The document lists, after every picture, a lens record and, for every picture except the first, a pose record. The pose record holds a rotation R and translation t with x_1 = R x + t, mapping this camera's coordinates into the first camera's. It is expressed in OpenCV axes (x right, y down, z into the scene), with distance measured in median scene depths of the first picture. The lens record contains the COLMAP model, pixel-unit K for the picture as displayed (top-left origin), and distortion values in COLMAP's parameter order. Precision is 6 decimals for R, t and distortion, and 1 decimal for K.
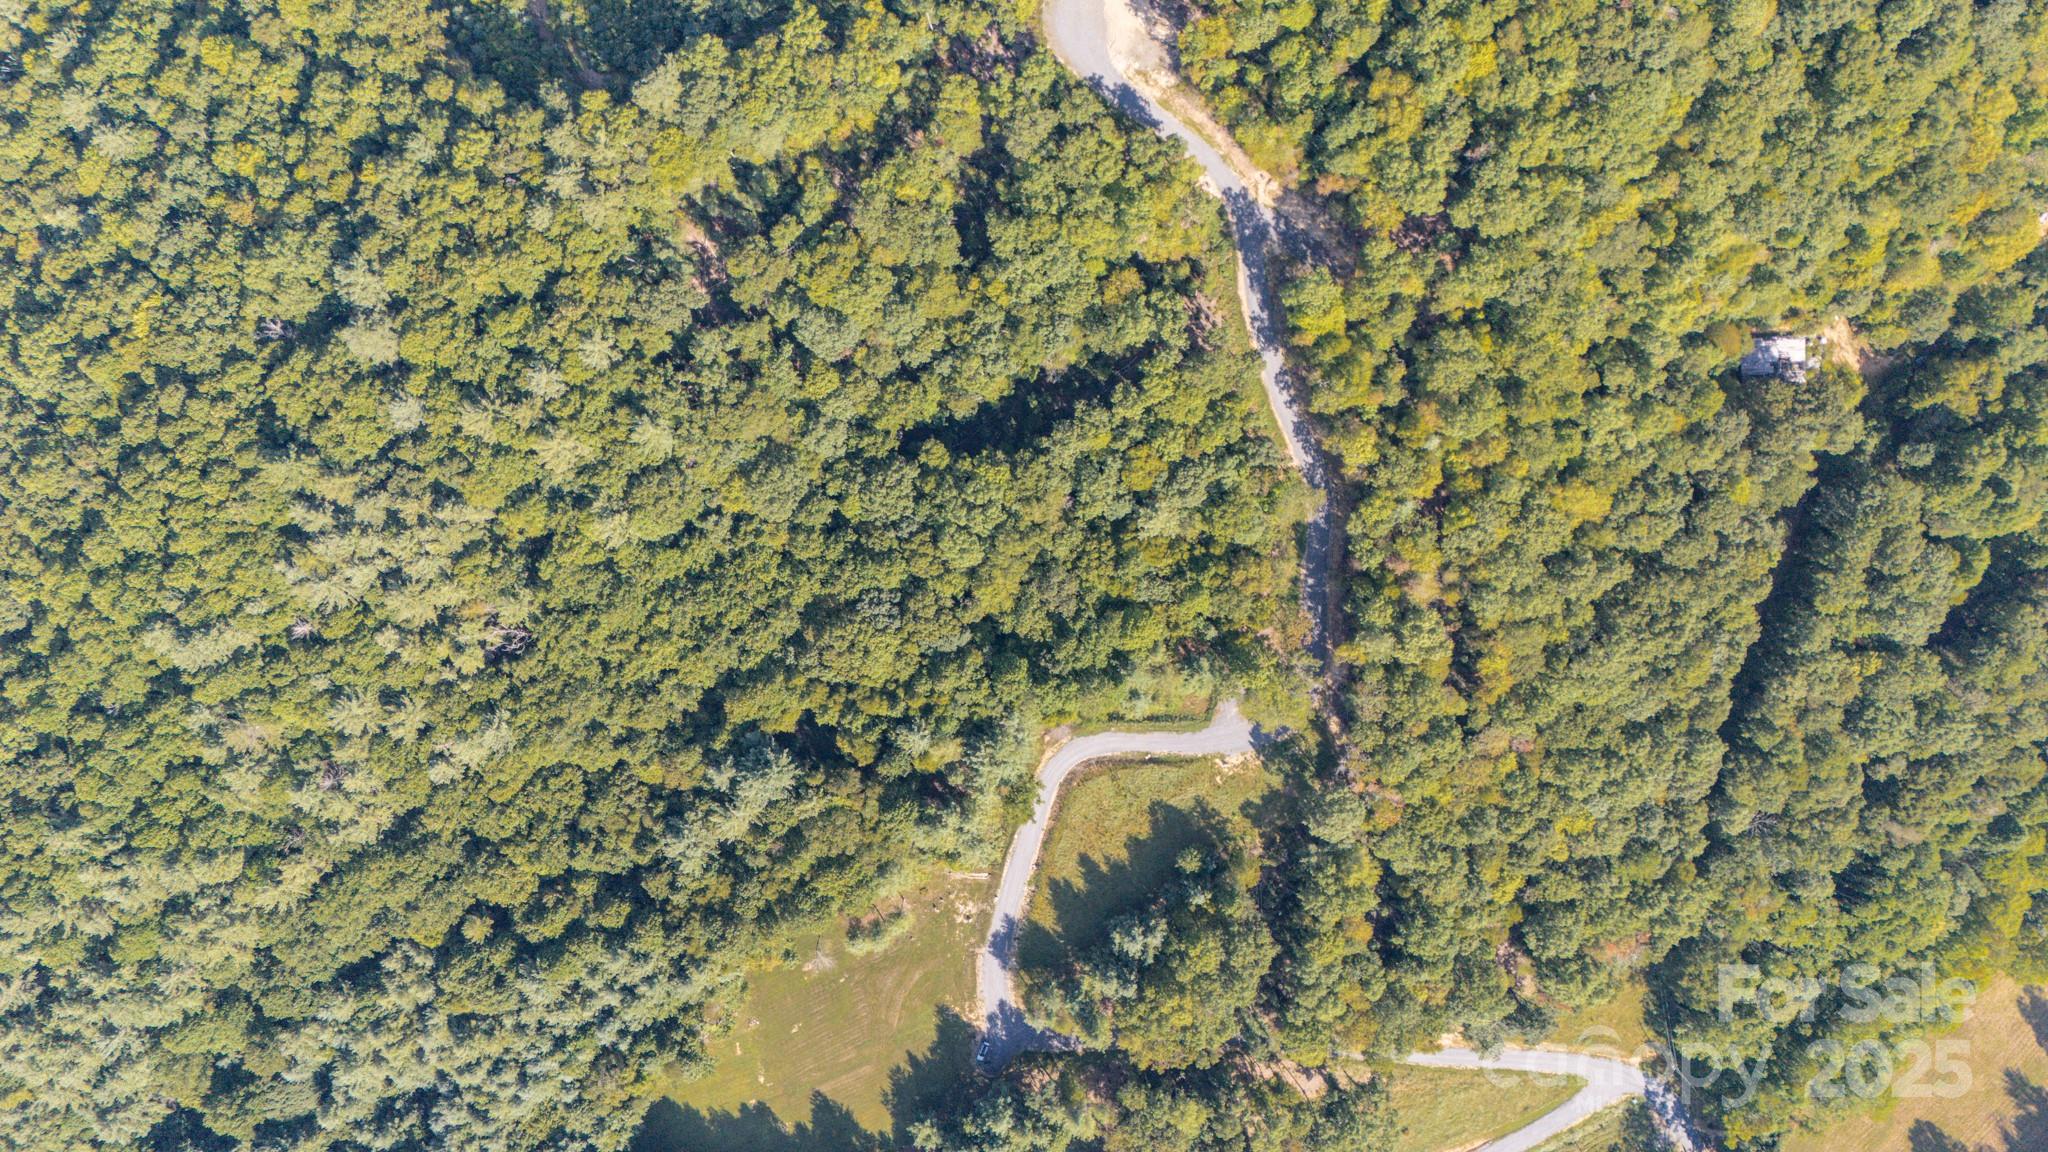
lens RADIAL K [[1508.2, 0, 1029.0], [0, 1508.2, 577.5], [0, 0, 1]] dist [0.083622, -0.077777]
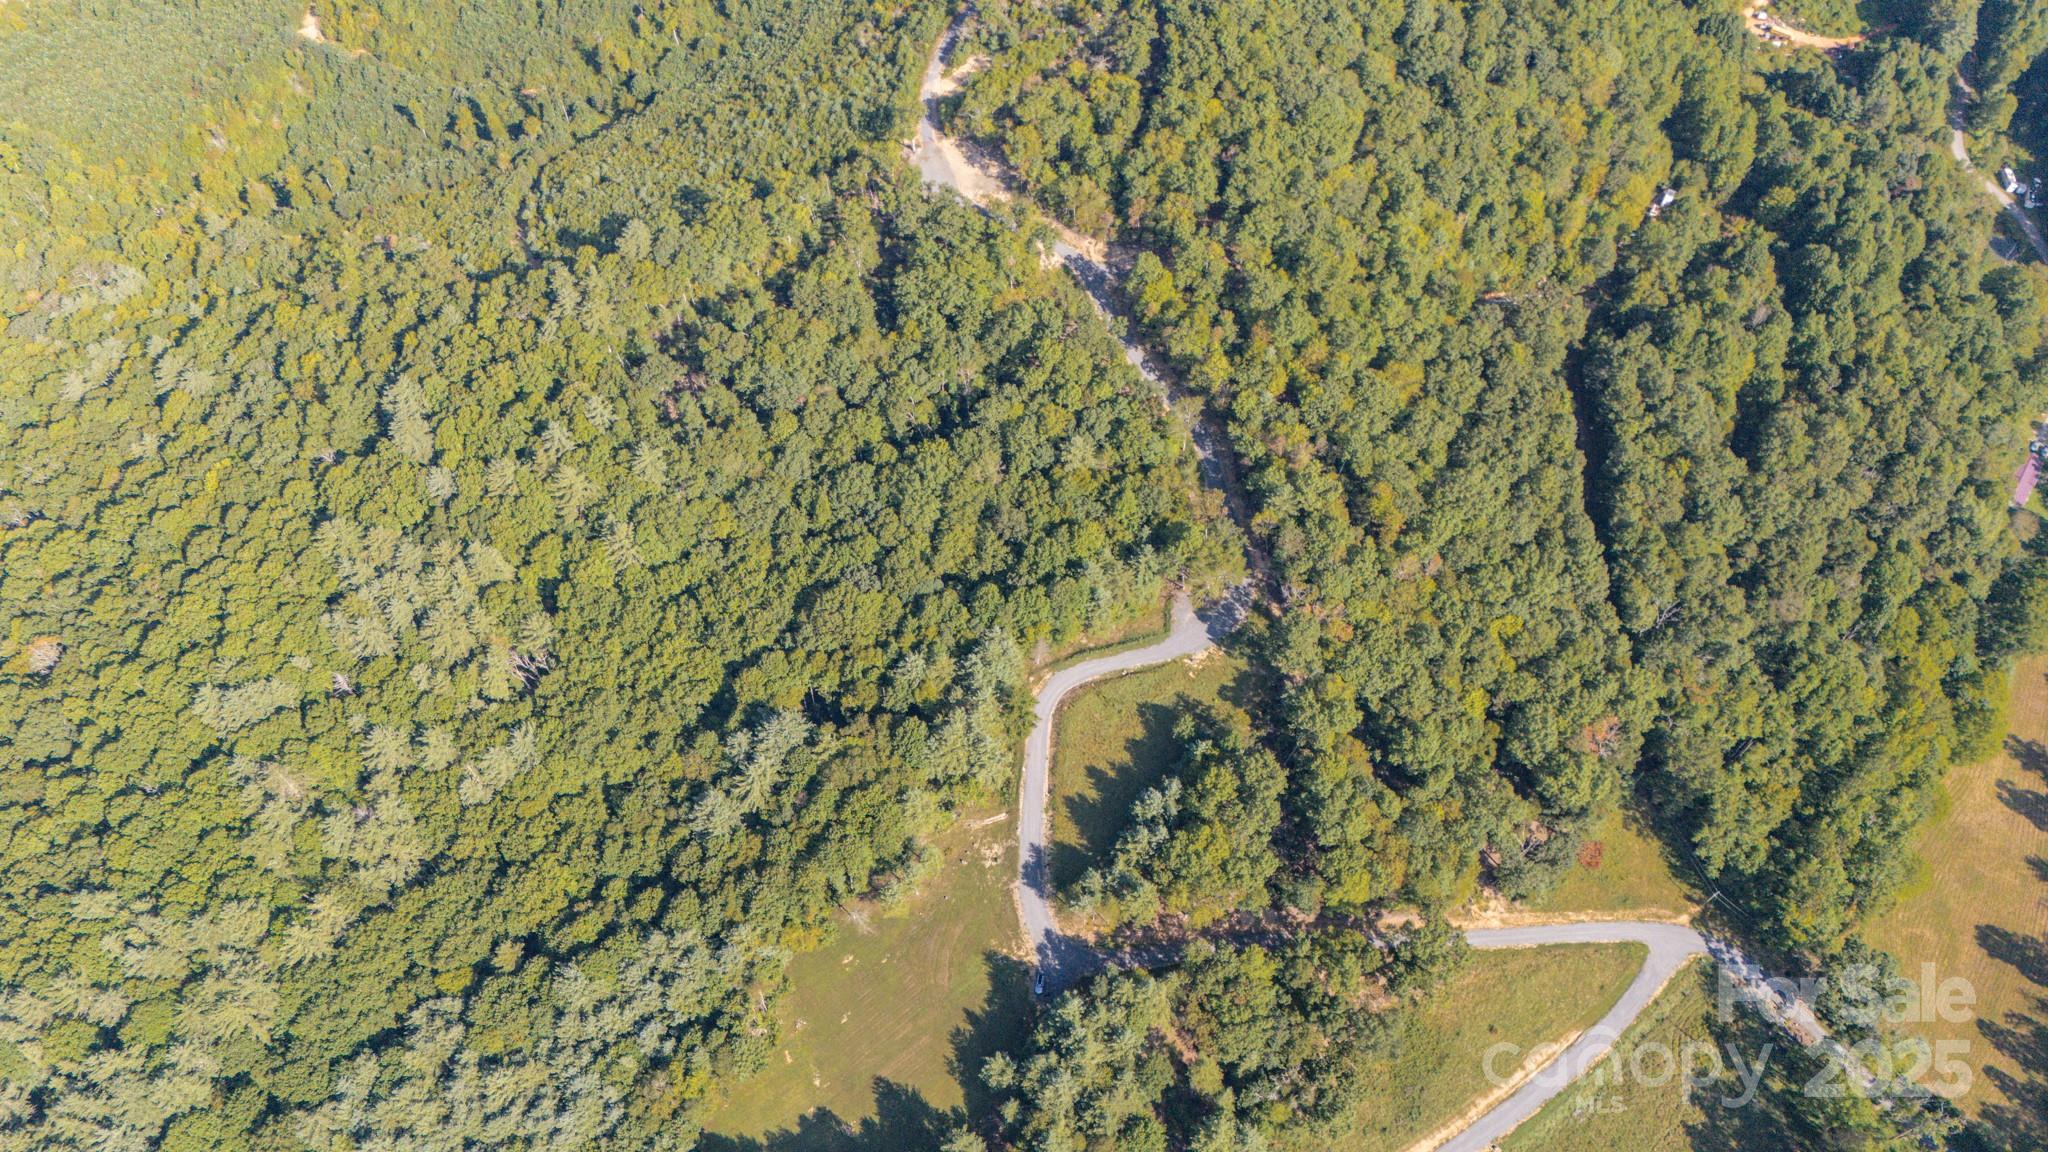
lens RADIAL K [[1508.2, 0, 1029.0], [0, 1508.2, 577.5], [0, 0, 1]] dist [0.083622, -0.077777]
pose [[0.974960, -0.187158, 0.120108, -0.111823], [0.222298, 0.805376, -0.549503, 0.676131], [0.006112, 0.562443, 0.826814, 0.056760]]
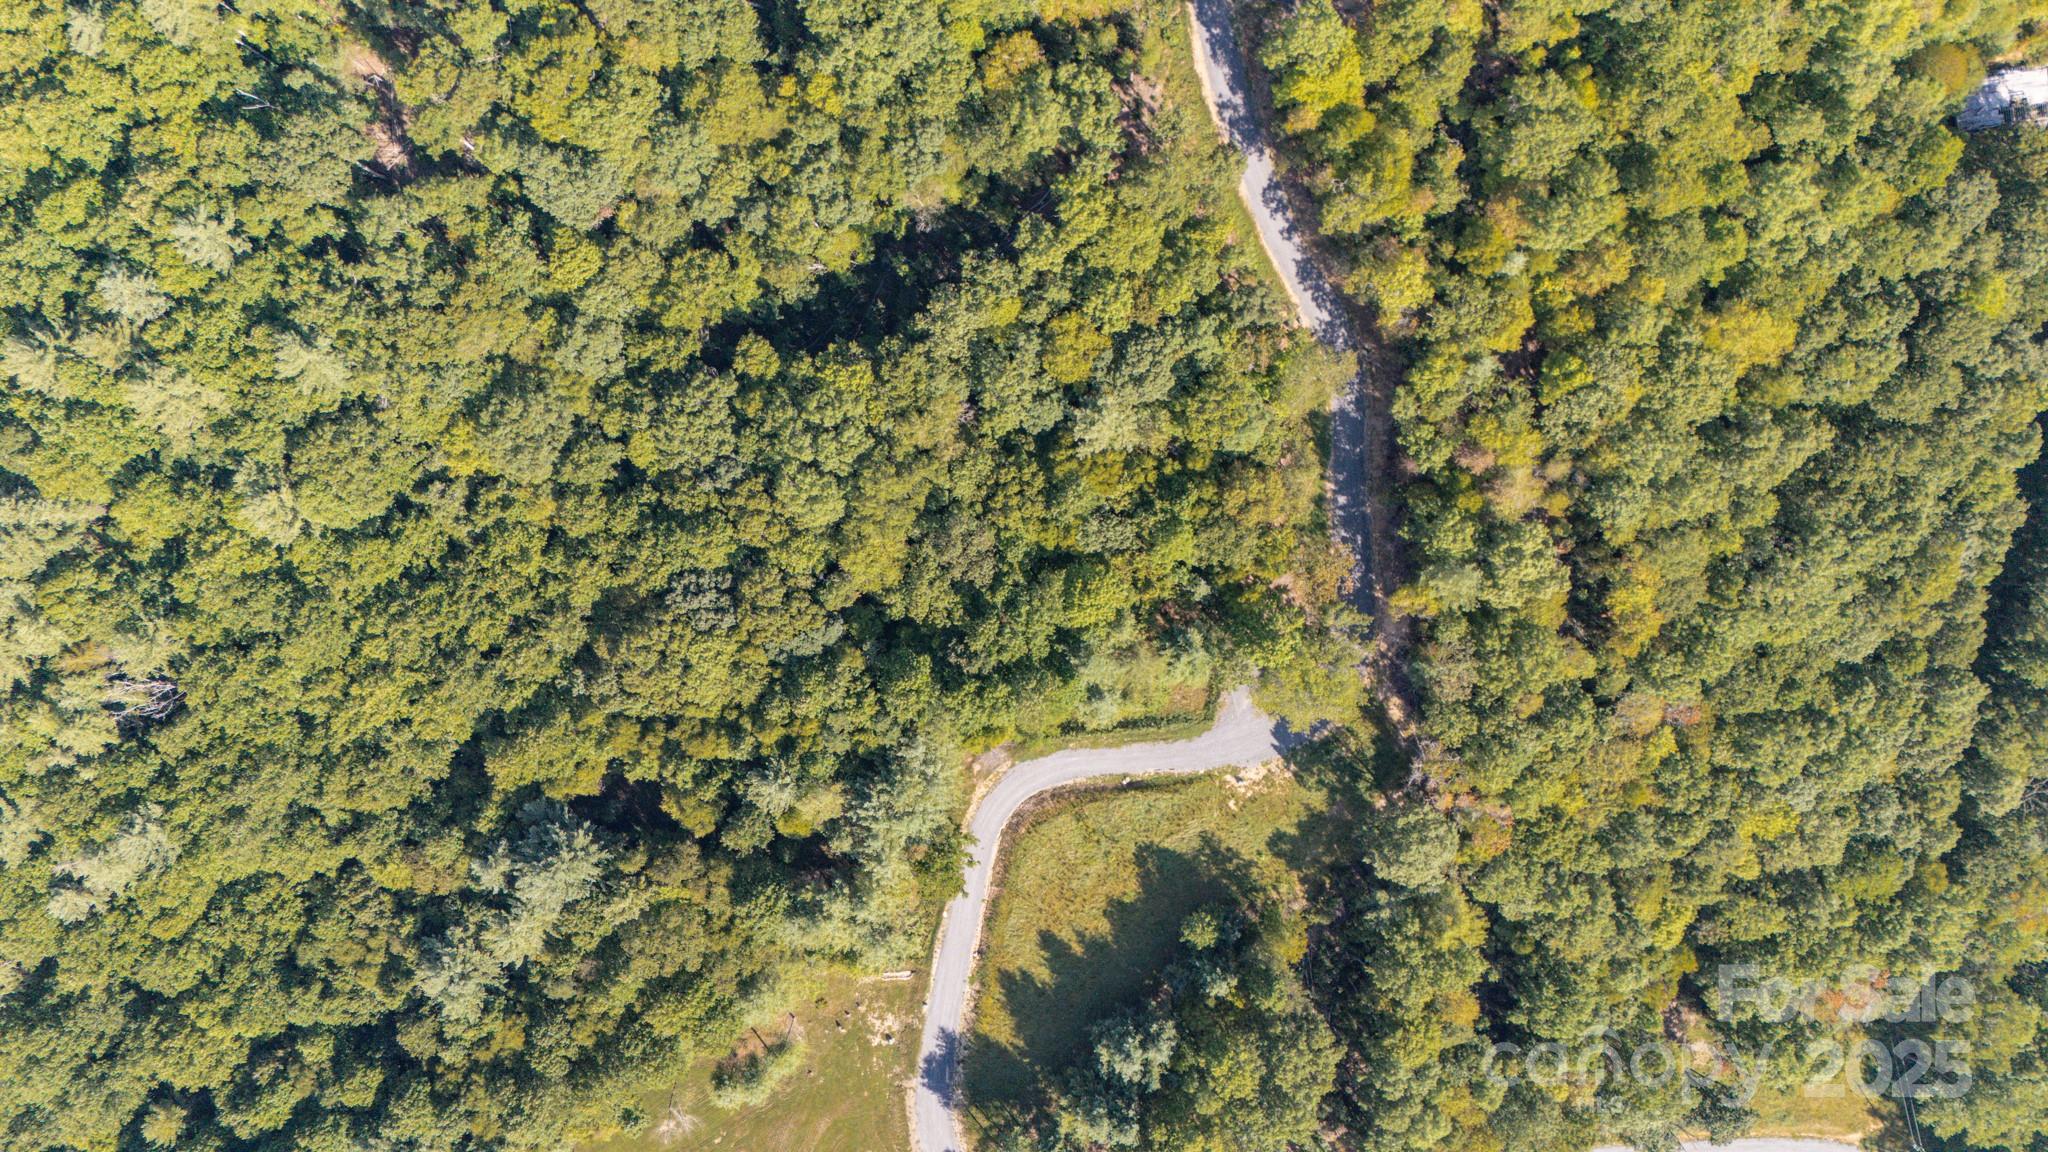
lens RADIAL K [[1502.6, 0, 1031.1], [0, 1502.6, 584.6], [0, 0, 1]] dist [0.071327, -0.068991]
pose [[0.995729, -0.092300, -0.001910, 0.047460], [0.092316, 0.995669, 0.011034, 0.020064], [0.000883, -0.011163, 0.999937, 0.337201]]
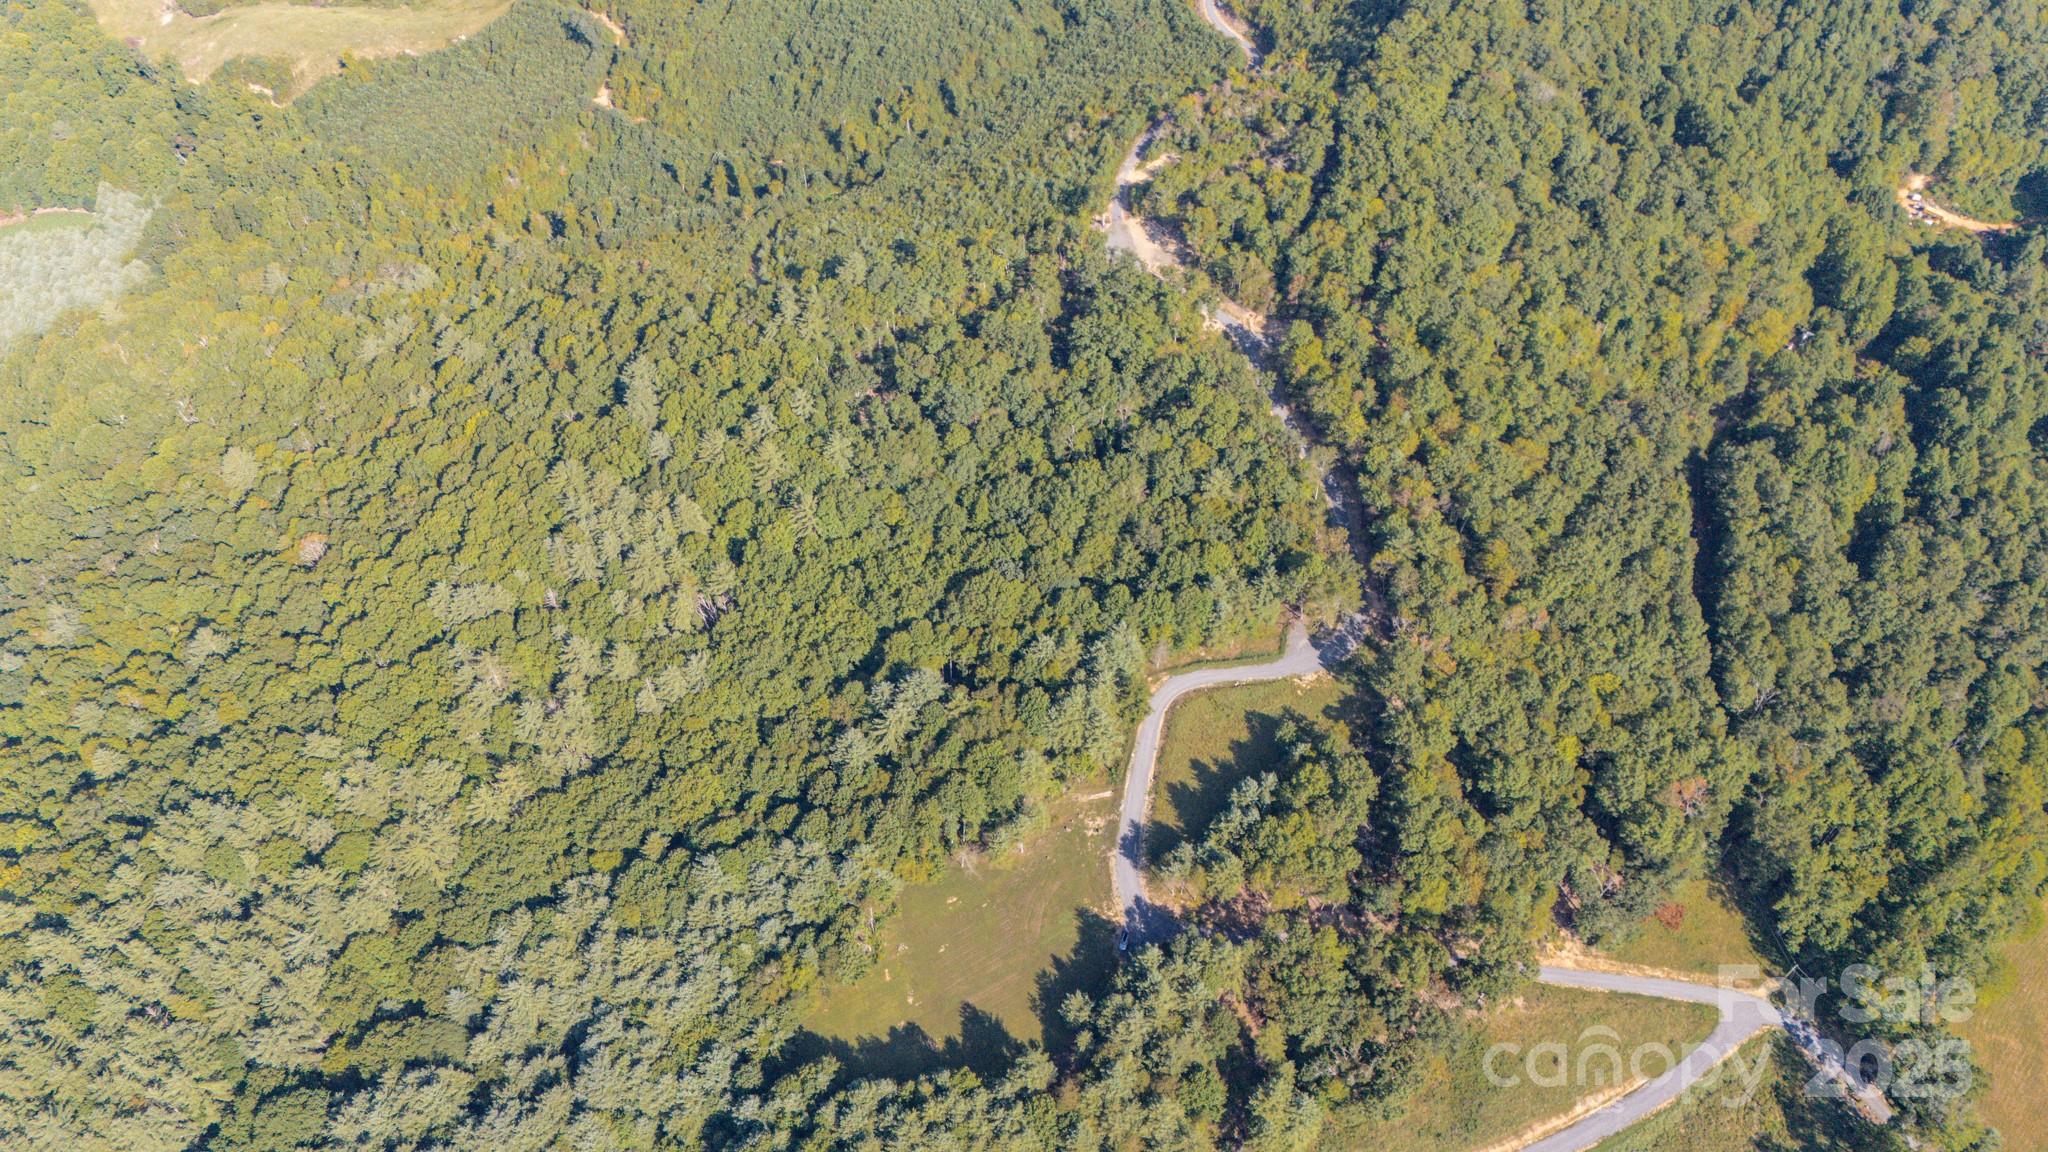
lens RADIAL K [[1508.2, 0, 1029.0], [0, 1508.2, 577.5], [0, 0, 1]] dist [0.083622, -0.077777]
pose [[0.997705, -0.055293, 0.039085, -0.130796], [0.067298, 0.745943, -0.662601, 0.864749], [0.007482, 0.663711, 0.747952, 0.058906]]
